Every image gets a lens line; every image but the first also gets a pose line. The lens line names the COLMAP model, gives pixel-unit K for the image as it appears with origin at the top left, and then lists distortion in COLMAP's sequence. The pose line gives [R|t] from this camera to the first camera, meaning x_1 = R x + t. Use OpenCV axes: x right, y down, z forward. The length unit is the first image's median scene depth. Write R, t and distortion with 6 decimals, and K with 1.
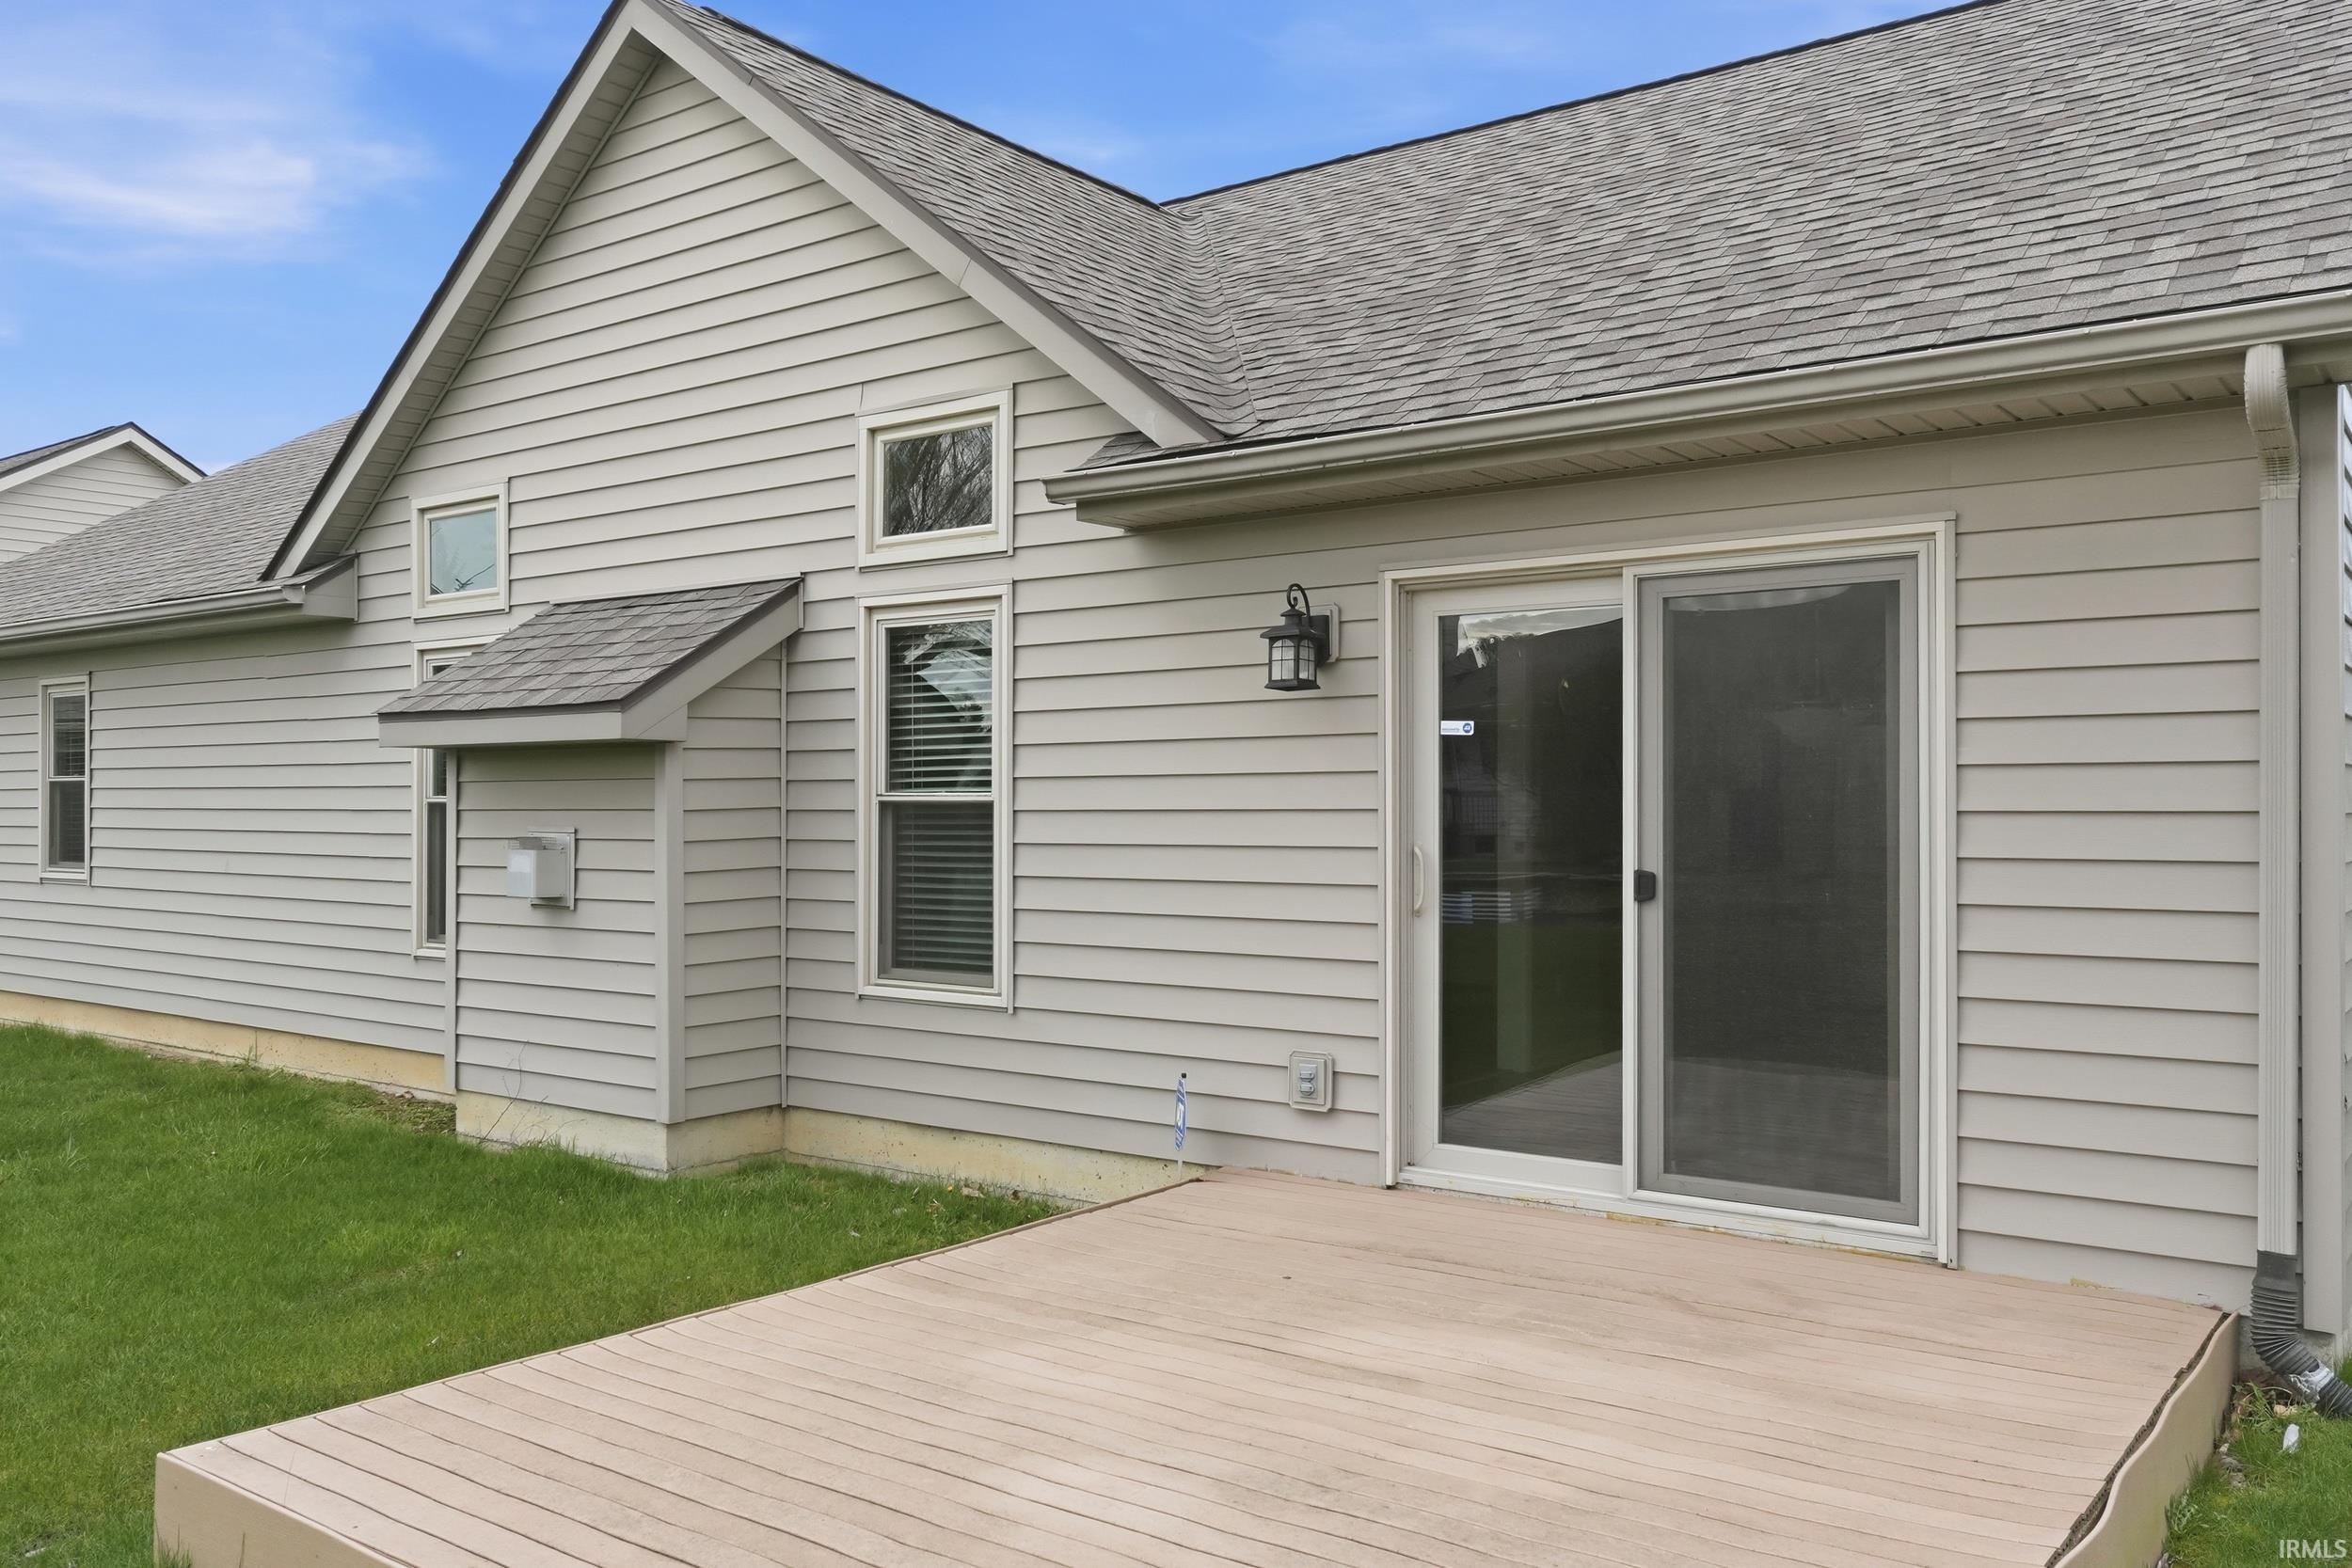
lens RADIAL K [[1858.8, 0, 1178.2], [0, 1858.8, 809.5], [0, 0, 1]] dist [-0.001401, 0.005273]
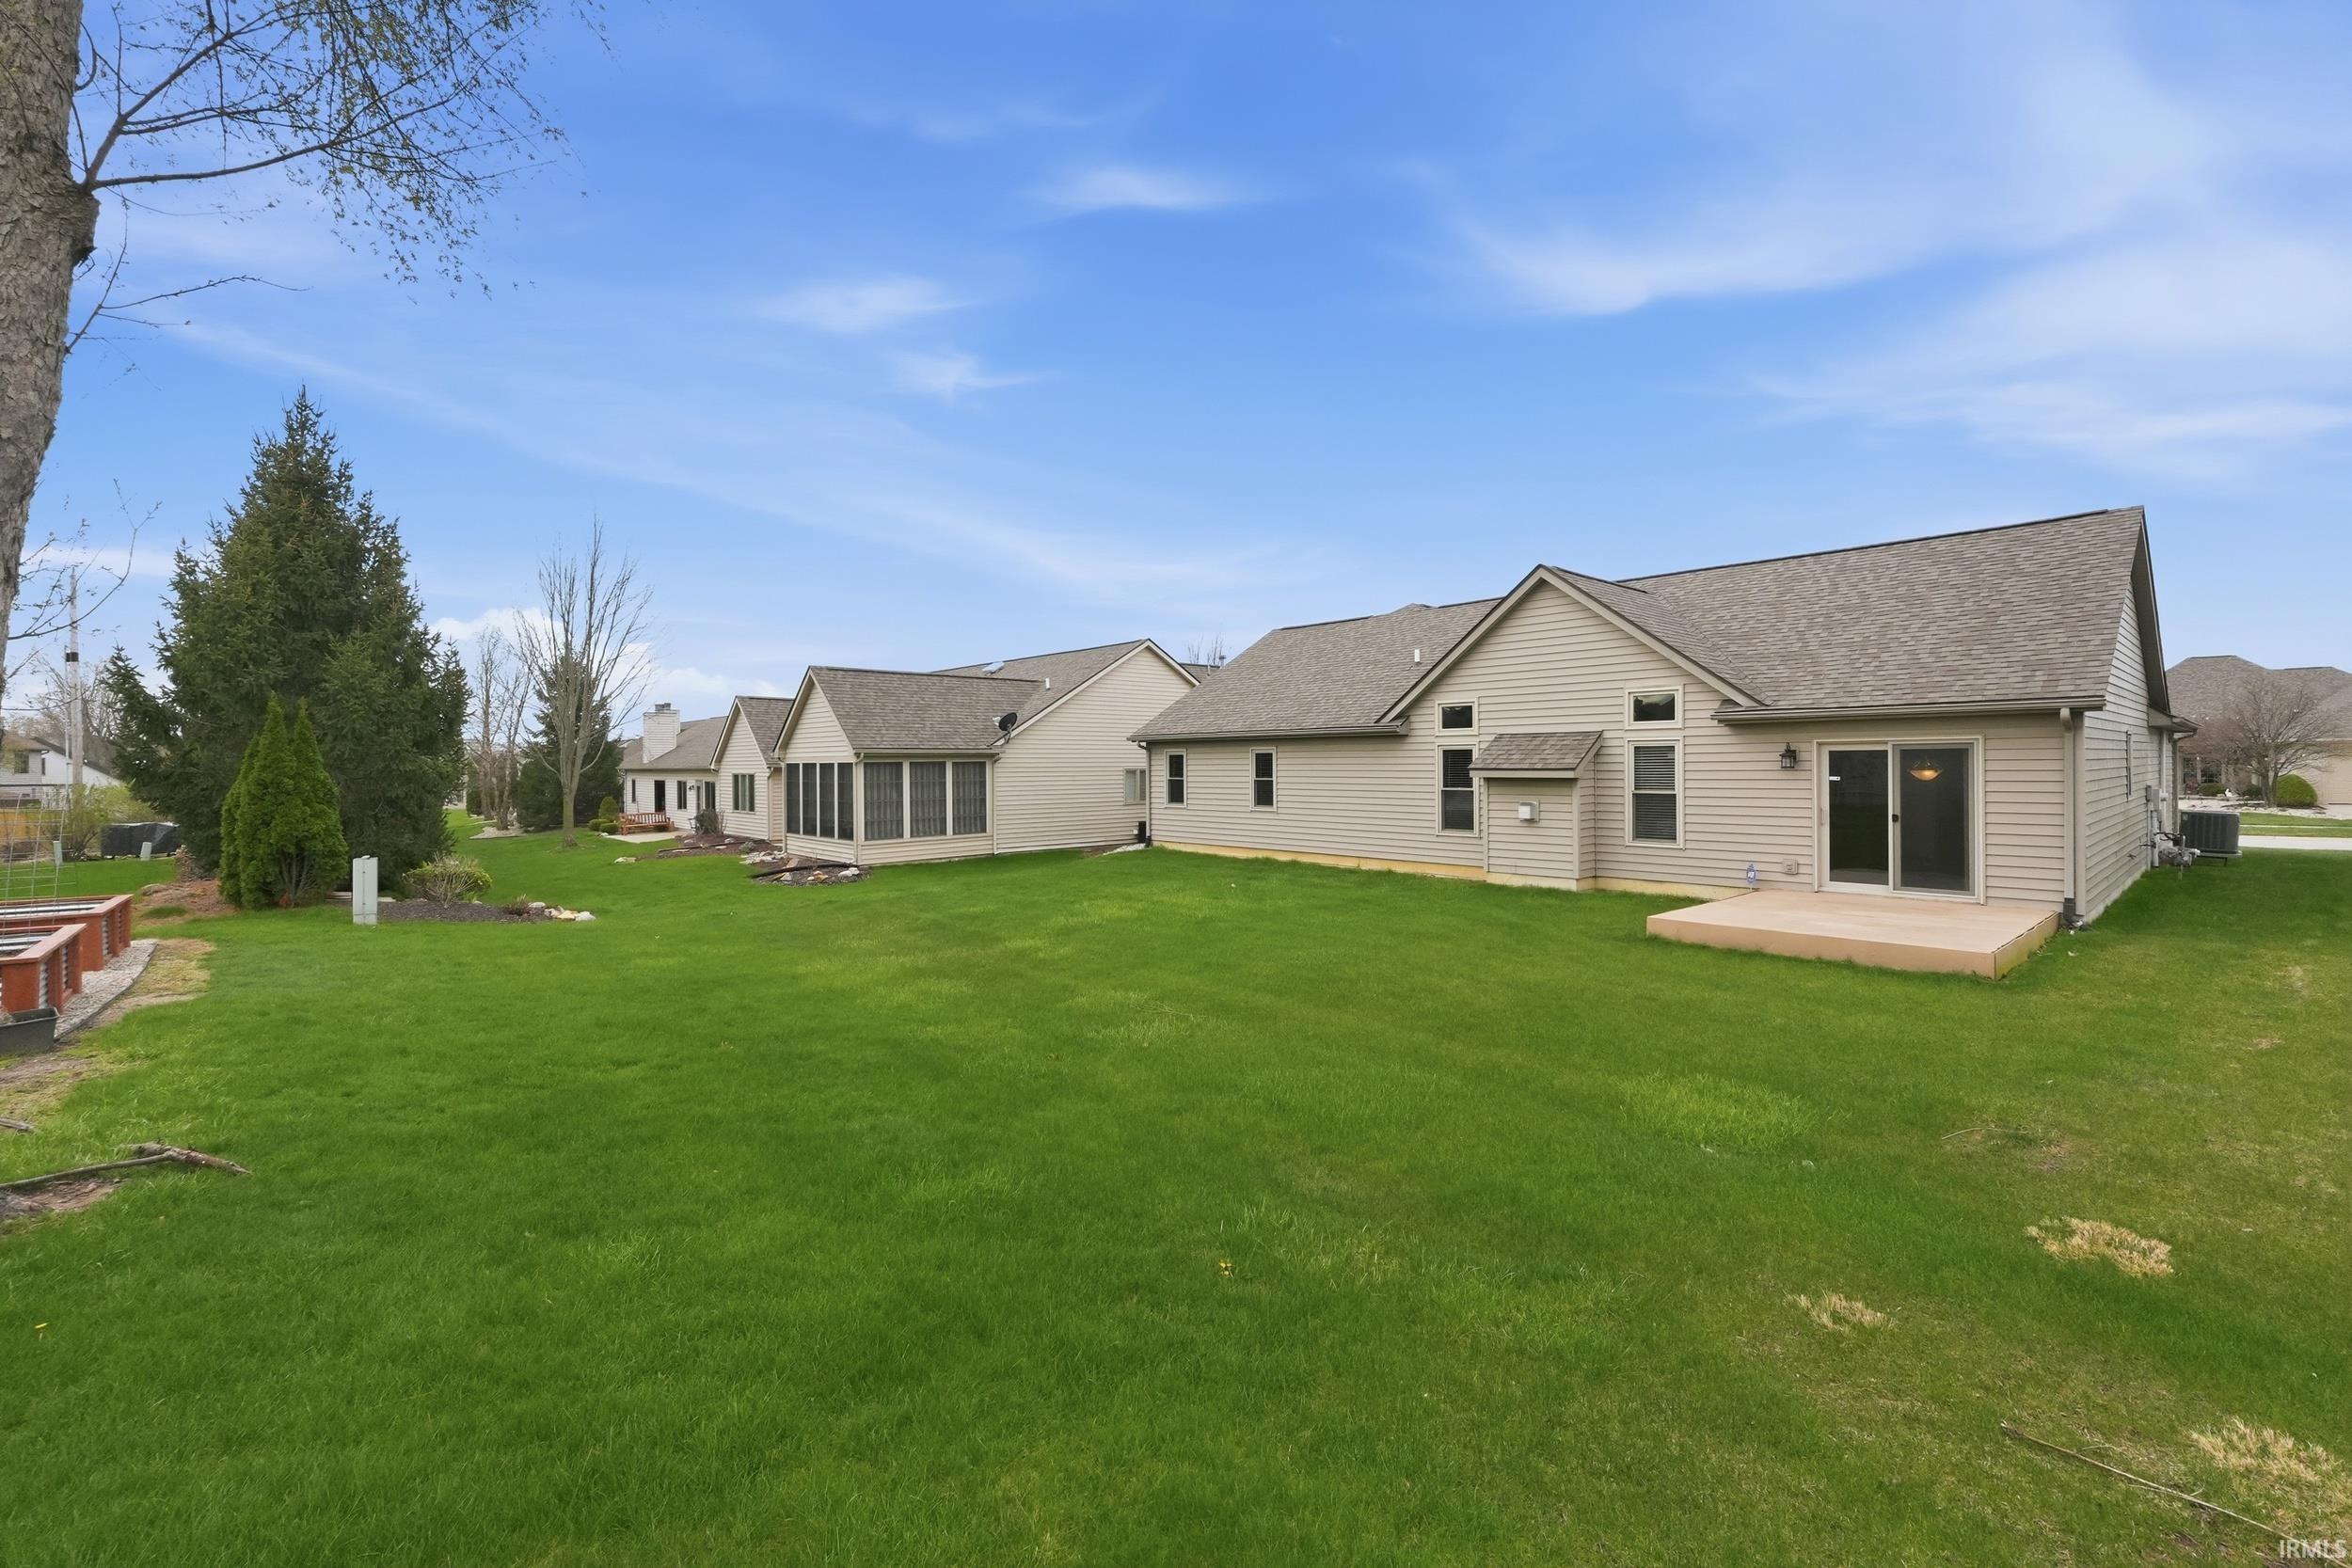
lens RADIAL K [[1014.4, 0, 1169.2], [0, 1014.4, 768.2], [0, 0, 1]] dist [0.002062, 0.000001]
pose [[0.981551, -0.004028, -0.191158, -0.730357], [0.004253, 0.999991, 0.000768, -0.063544], [0.191153, -0.001567, 0.981559, -1.242742]]
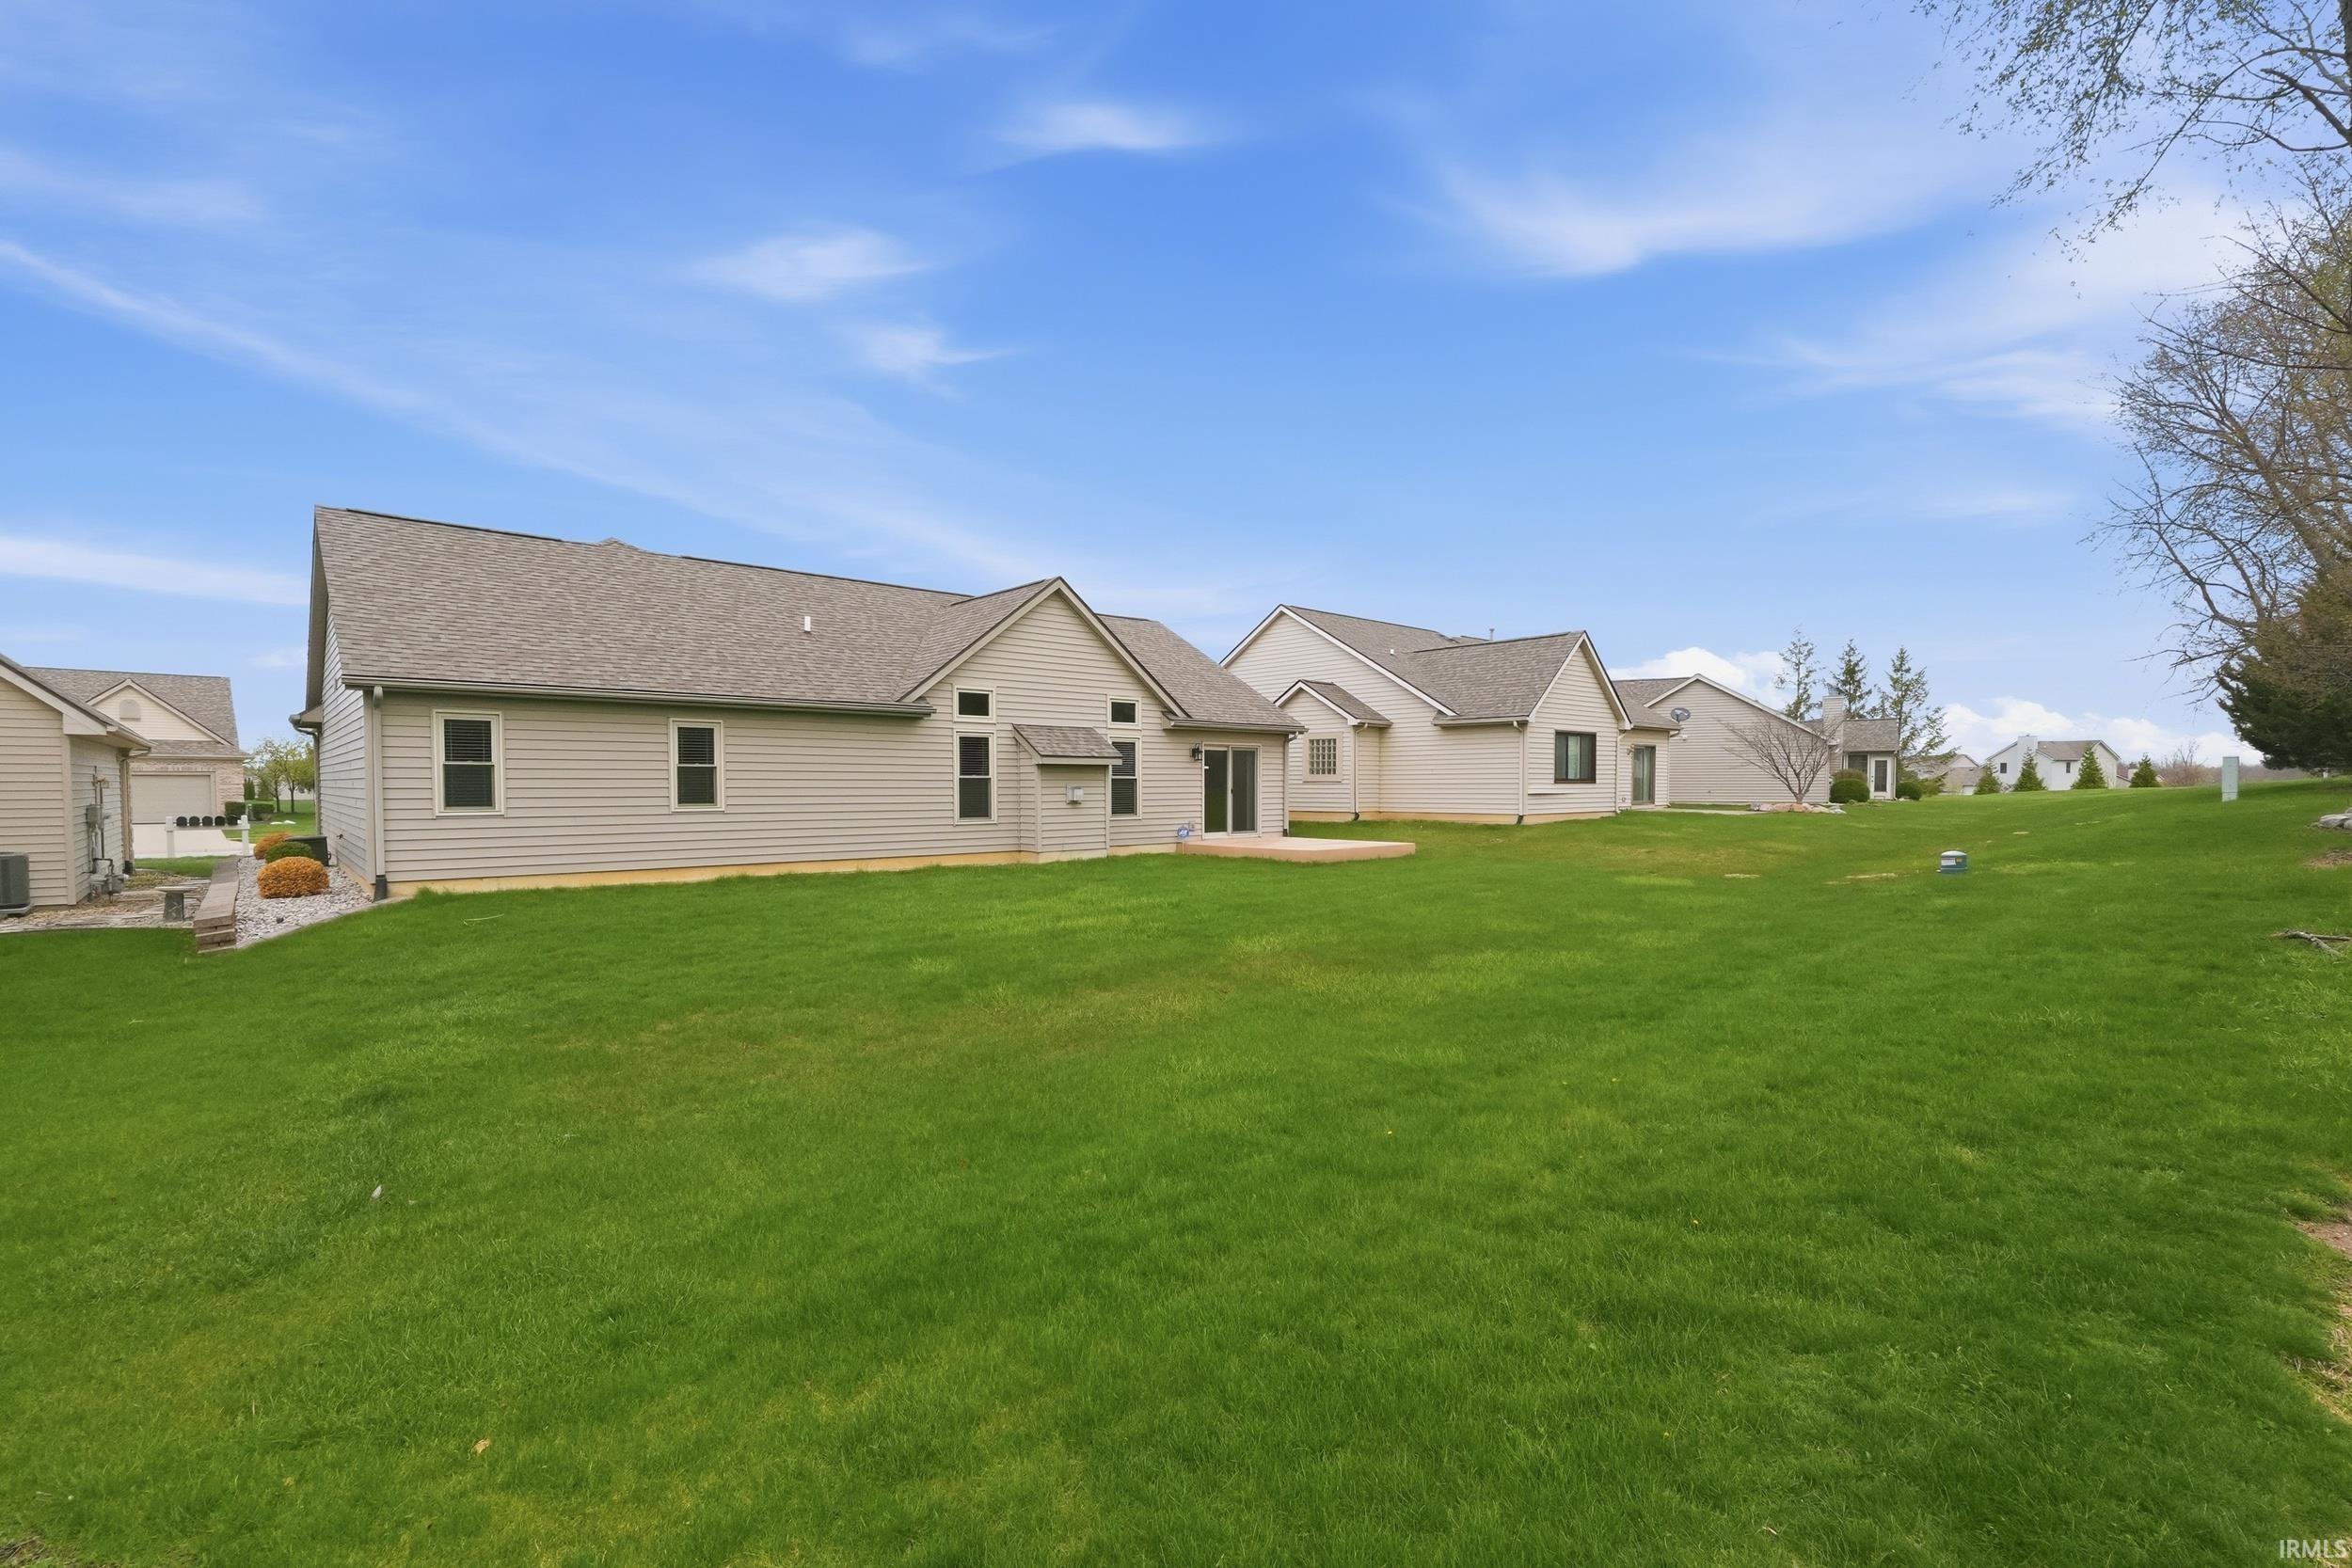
lens RADIAL K [[1014.4, 0, 1177.5], [0, 1014.4, 790.3], [0, 0, 1]] dist [0.002062, 0.000001]
pose [[0.188966, -0.010881, 0.981923, -2.847105], [-0.002253, 0.999931, 0.011514, -0.003590], [-0.981981, -0.004388, 0.188928, 0.376286]]
